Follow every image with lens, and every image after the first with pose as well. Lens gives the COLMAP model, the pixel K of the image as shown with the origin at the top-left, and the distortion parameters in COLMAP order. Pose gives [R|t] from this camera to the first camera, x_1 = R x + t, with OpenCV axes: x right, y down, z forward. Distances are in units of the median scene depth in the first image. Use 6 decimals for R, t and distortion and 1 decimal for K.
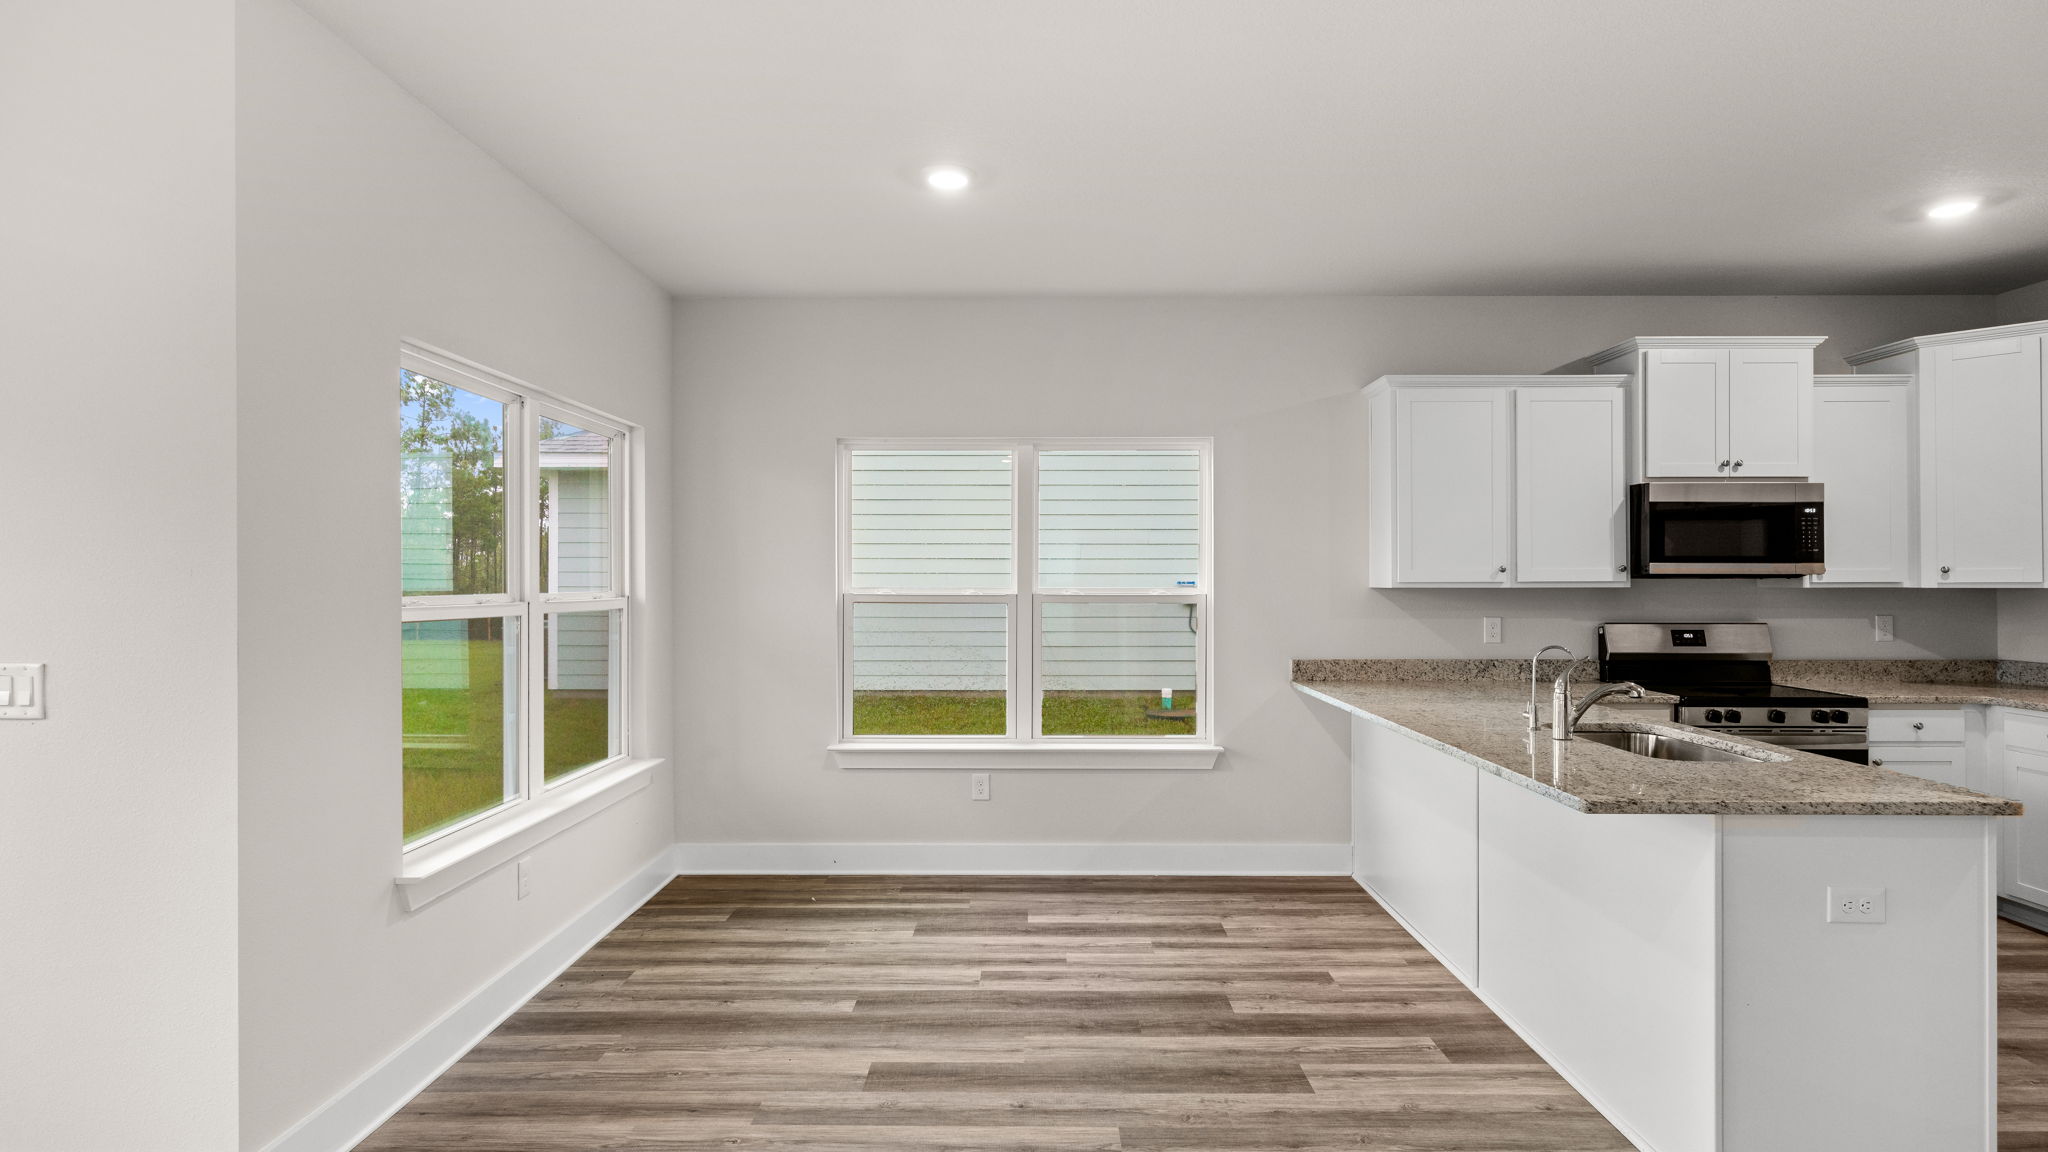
lens RADIAL K [[824.0, 0, 1143.1], [0, 824.0, 607.3], [0, 0, 1]] dist [-0.000298, 0.000154]
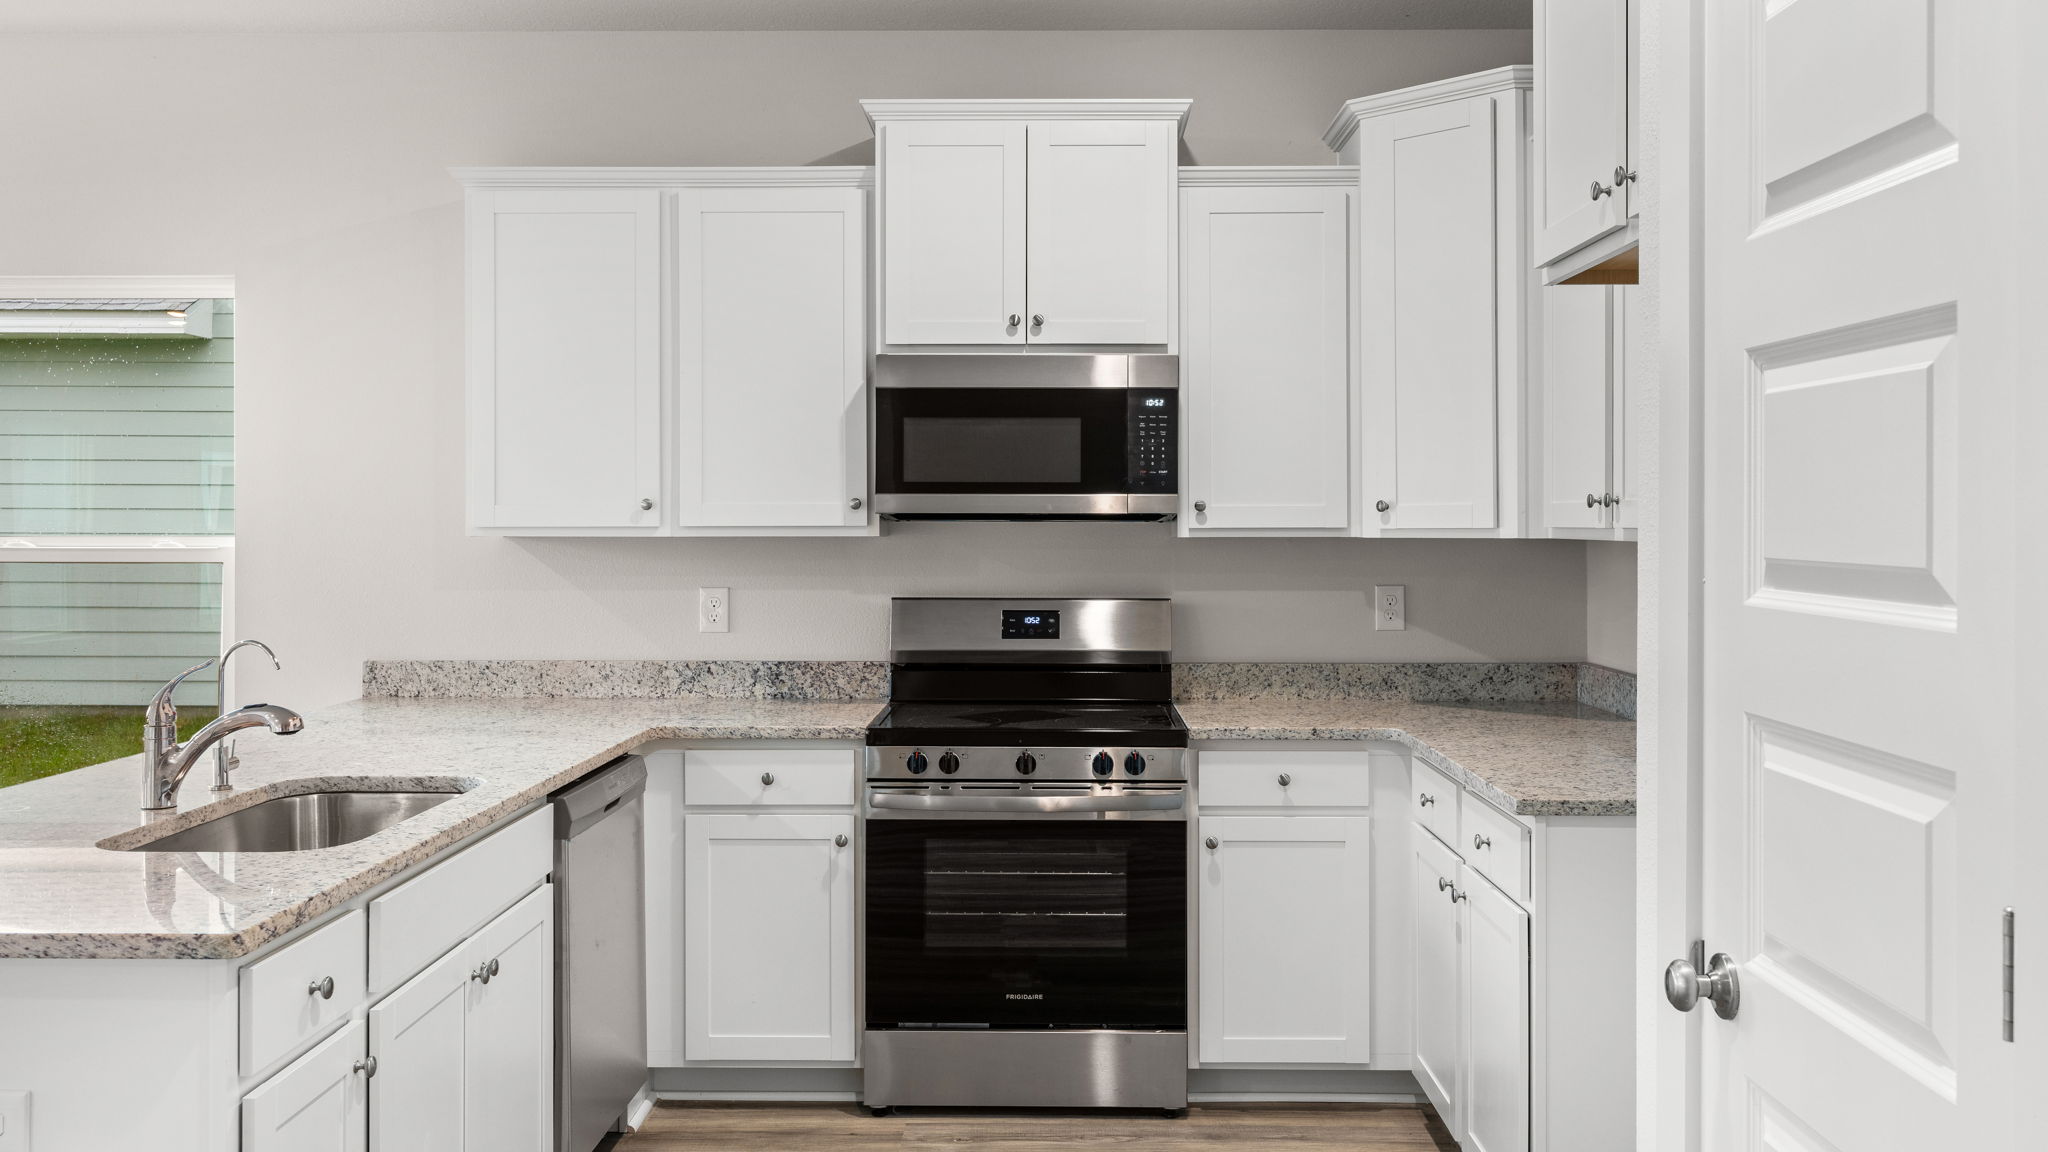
lens RADIAL K [[1347.3, 0, 1024.0], [0, 1347.3, 576.0], [0, 0, 1]] dist [0.000866, 0.000849]
pose [[0.999979, 0.001400, -0.006267, 0.700073], [-0.001383, 0.999995, 0.002793, 0.000819], [0.006271, -0.002785, 0.999976, 0.058874]]
